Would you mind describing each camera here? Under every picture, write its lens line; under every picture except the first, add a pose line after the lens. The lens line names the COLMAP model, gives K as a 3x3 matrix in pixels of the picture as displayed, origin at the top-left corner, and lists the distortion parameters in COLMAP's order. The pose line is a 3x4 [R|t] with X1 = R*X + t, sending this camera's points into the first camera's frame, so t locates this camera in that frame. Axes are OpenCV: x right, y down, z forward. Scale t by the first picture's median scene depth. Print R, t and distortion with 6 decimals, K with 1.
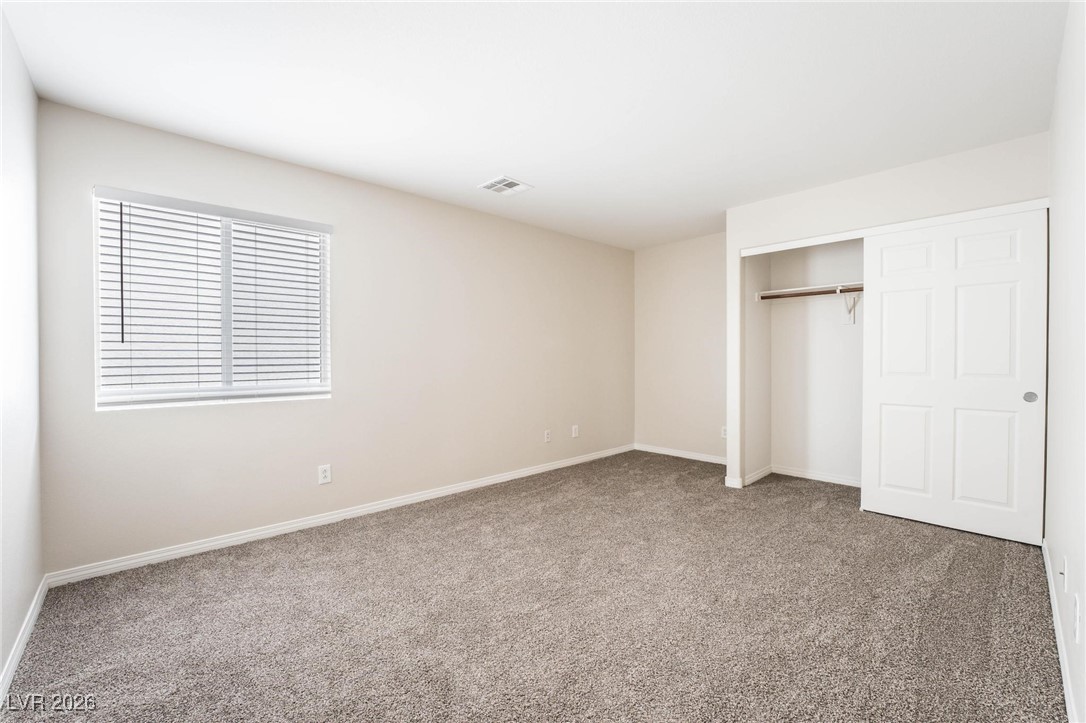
lens RADIAL K [[441.6, 0, 544.3], [0, 441.6, 361.1], [0, 0, 1]] dist [-0.001406, -0.000179]
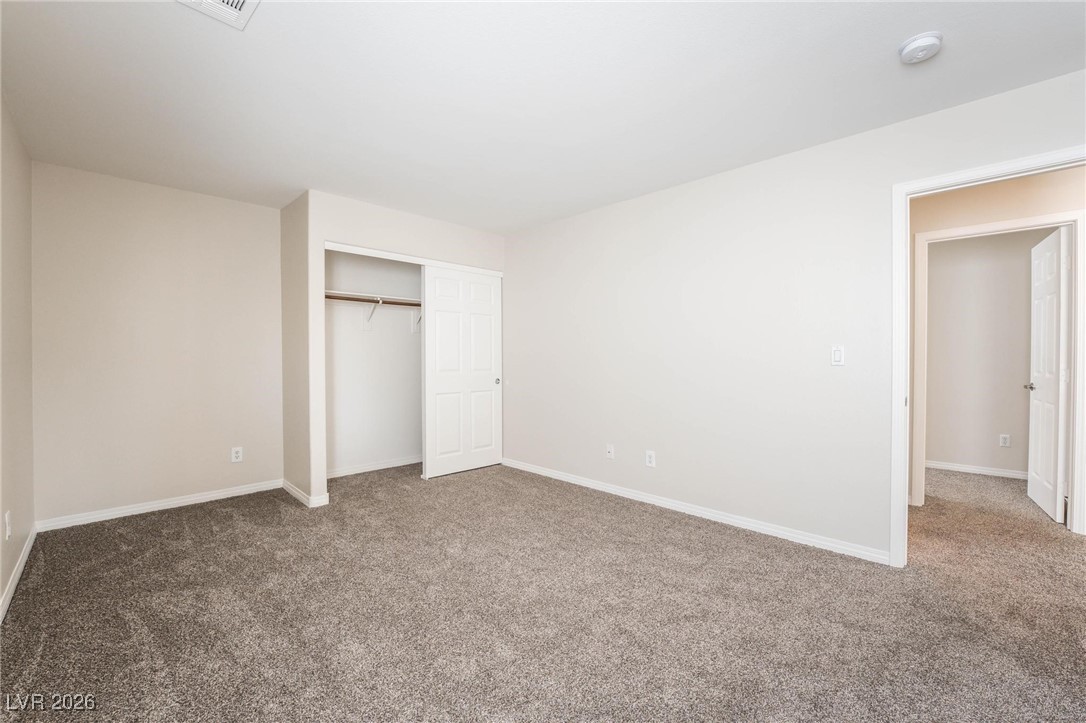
lens RADIAL K [[438.3, 0, 543.0], [0, 438.3, 361.5], [0, 0, 1]] dist [-0.023655, 0.000327]
pose [[-0.016556, -0.006154, 0.999844, -0.532615], [0.012958, 0.999896, 0.006369, -0.005190], [-0.999779, 0.013062, -0.016475, 0.661902]]
